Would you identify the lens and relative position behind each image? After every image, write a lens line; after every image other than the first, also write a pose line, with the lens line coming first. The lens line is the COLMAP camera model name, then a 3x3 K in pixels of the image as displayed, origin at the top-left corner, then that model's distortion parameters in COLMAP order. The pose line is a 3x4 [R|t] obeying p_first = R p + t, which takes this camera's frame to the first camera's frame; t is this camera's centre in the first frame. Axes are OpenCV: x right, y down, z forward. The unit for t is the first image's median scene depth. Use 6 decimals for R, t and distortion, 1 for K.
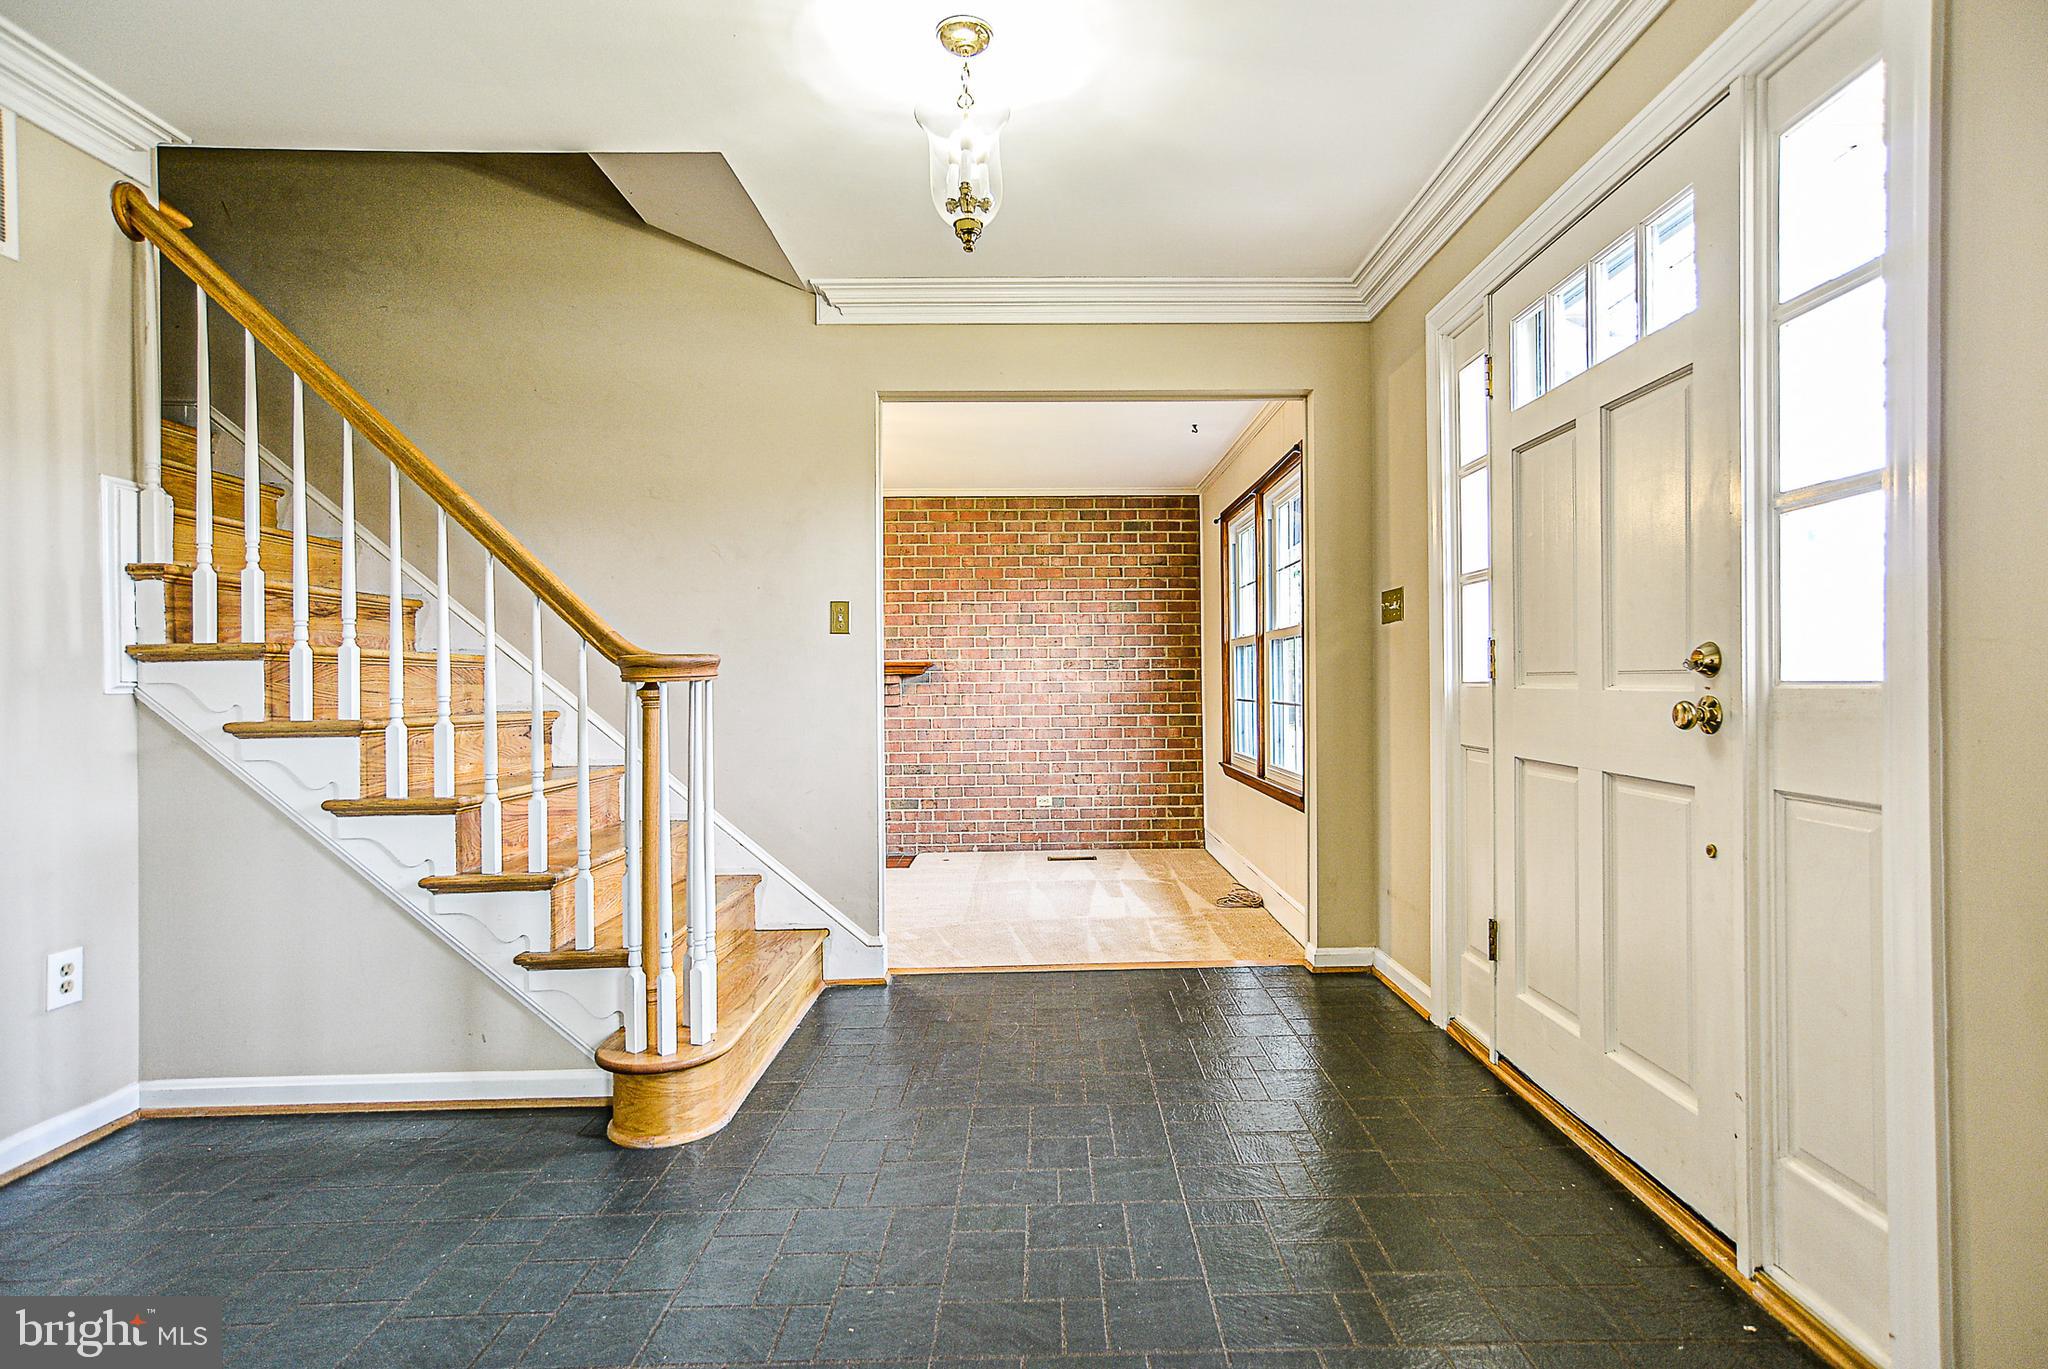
lens RADIAL K [[1010.0, 0, 1030.3], [0, 1010.0, 683.5], [0, 0, 1]] dist [-0.004804, -0.000204]
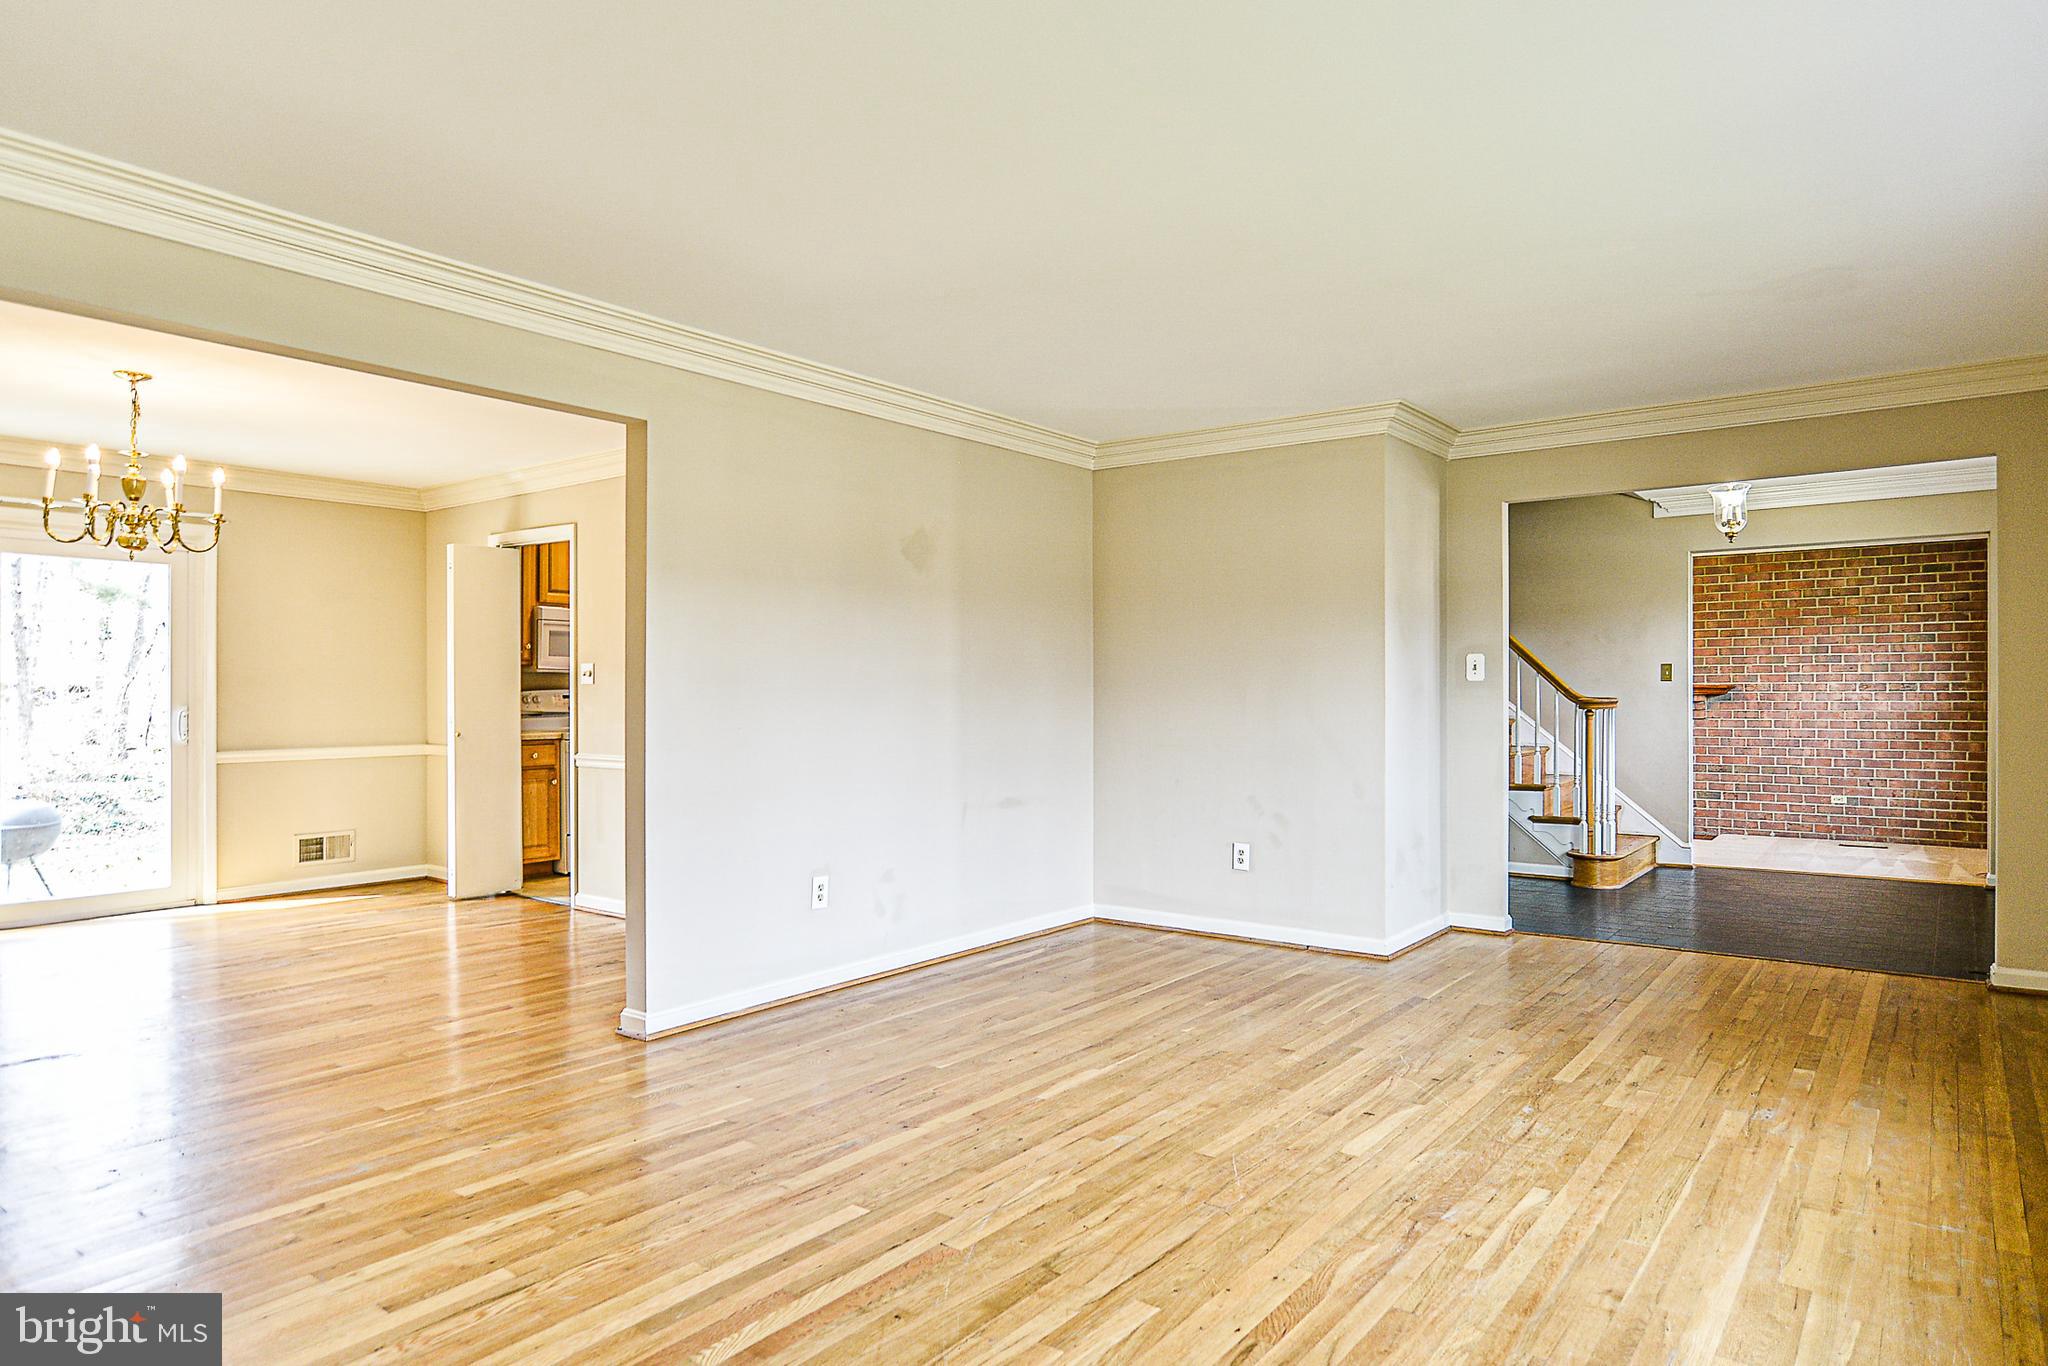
lens RADIAL K [[1217.4, 0, 1027.3], [0, 1217.4, 686.3], [0, 0, 1]] dist [-0.016452, 0.004055]
pose [[0.799876, 0.006527, -0.600130, 0.105311], [-0.004990, 0.999979, 0.004225, -0.020937], [0.600145, -0.000385, 0.799891, -0.748393]]
